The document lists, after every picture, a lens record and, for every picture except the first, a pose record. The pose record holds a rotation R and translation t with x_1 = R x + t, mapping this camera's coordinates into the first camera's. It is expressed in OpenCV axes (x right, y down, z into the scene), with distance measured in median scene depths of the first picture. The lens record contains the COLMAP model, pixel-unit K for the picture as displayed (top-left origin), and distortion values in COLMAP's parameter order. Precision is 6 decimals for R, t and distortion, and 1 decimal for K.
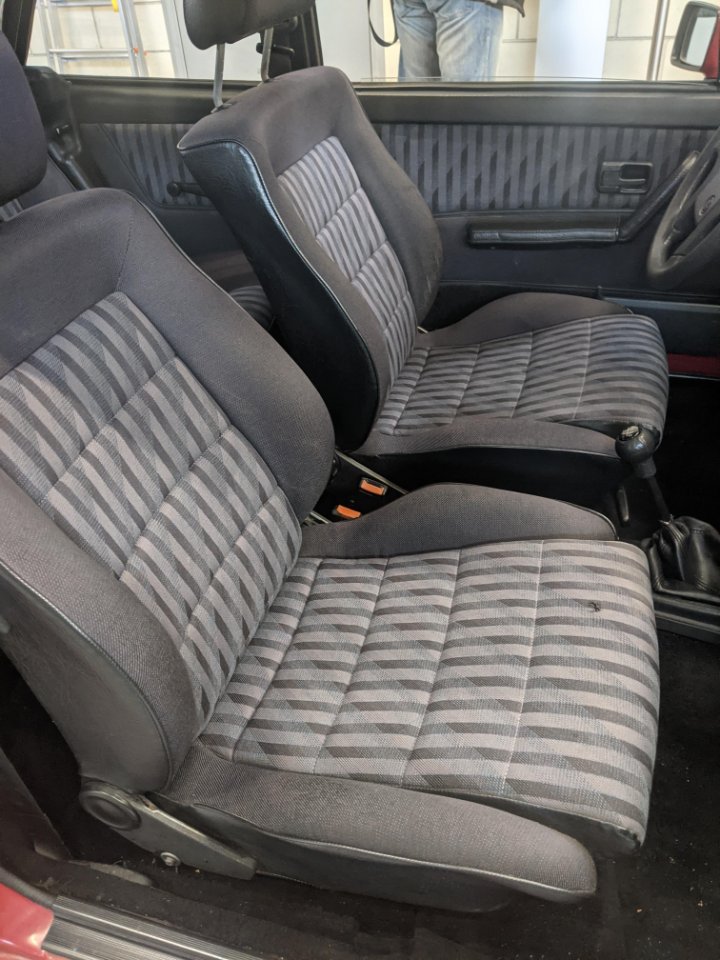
lens RADIAL K [[771.6, 0, 359.6], [0, 771.6, 476.7], [0, 0, 1]] dist [0.043524, -0.055414]
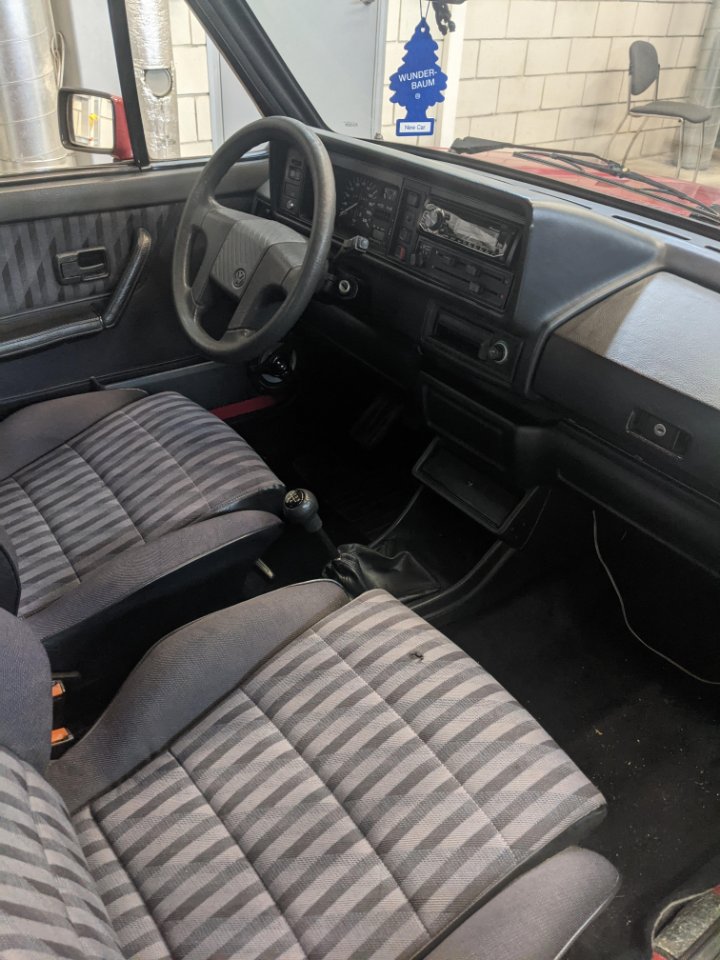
lens RADIAL K [[771.6, 0, 353.9], [0, 771.6, 481.0], [0, 0, 1]] dist [0.043524, -0.055414]
pose [[0.598473, -0.385198, 0.702462, -0.303570], [0.424847, 0.895975, 0.129357, -0.168450], [-0.679216, 0.221022, 0.699867, 0.213032]]
